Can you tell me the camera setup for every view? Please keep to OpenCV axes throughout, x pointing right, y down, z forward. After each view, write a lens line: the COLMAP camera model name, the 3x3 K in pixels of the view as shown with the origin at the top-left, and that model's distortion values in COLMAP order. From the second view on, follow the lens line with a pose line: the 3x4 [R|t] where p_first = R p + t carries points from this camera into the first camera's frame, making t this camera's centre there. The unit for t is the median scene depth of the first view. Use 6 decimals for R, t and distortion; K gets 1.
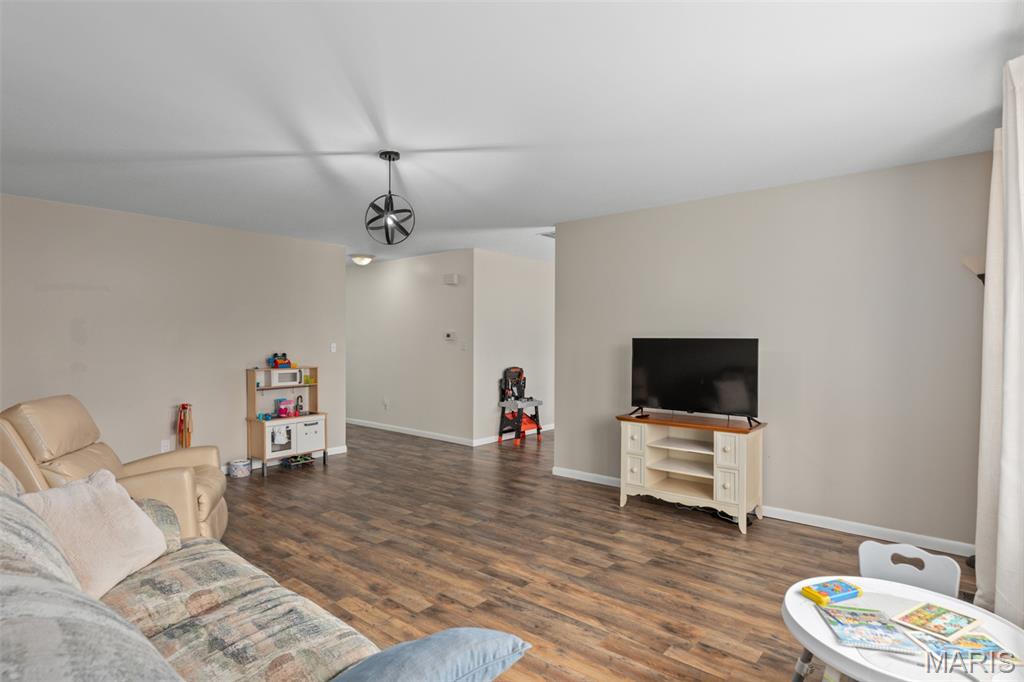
lens RADIAL K [[539.0, 0, 512.0], [0, 539.0, 341.0], [0, 0, 1]] dist [-0.002689, -0.000008]
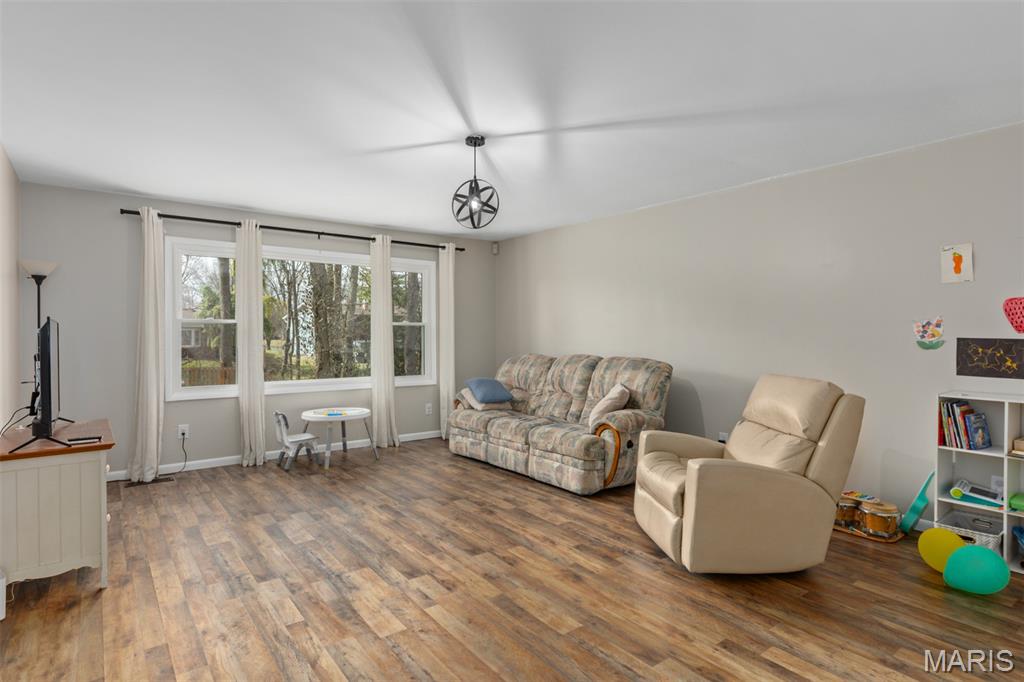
lens RADIAL K [[539.0, 0, 512.0], [0, 539.0, 341.0], [0, 0, 1]] dist [-0.002689, -0.000008]
pose [[-0.977355, -0.001735, 0.211600, -0.504128], [0.001429, 0.999889, 0.014799, 0.018138], [-0.211602, 0.014767, -0.977244, 1.956215]]
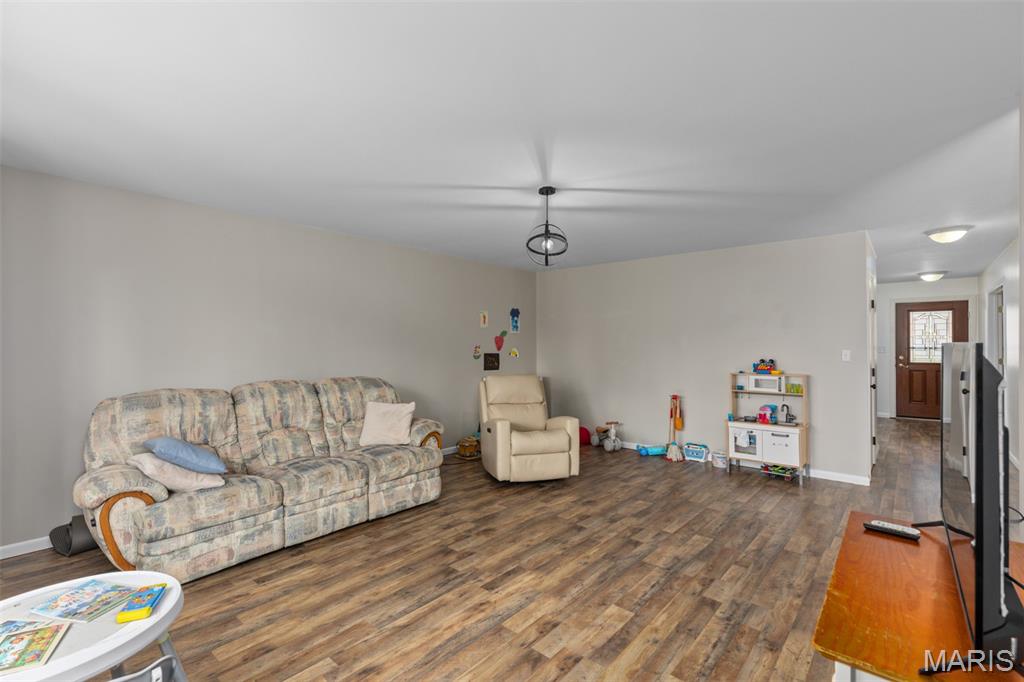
lens RADIAL K [[463.5, 0, 501.9], [0, 463.5, 342.1], [0, 0, 1]] dist [0.008877, 0.000370]
pose [[-0.021996, -0.005190, -0.999745, 0.786471], [-0.001609, 0.999985, -0.005155, -0.007455], [0.999757, 0.001495, -0.022004, 0.913591]]
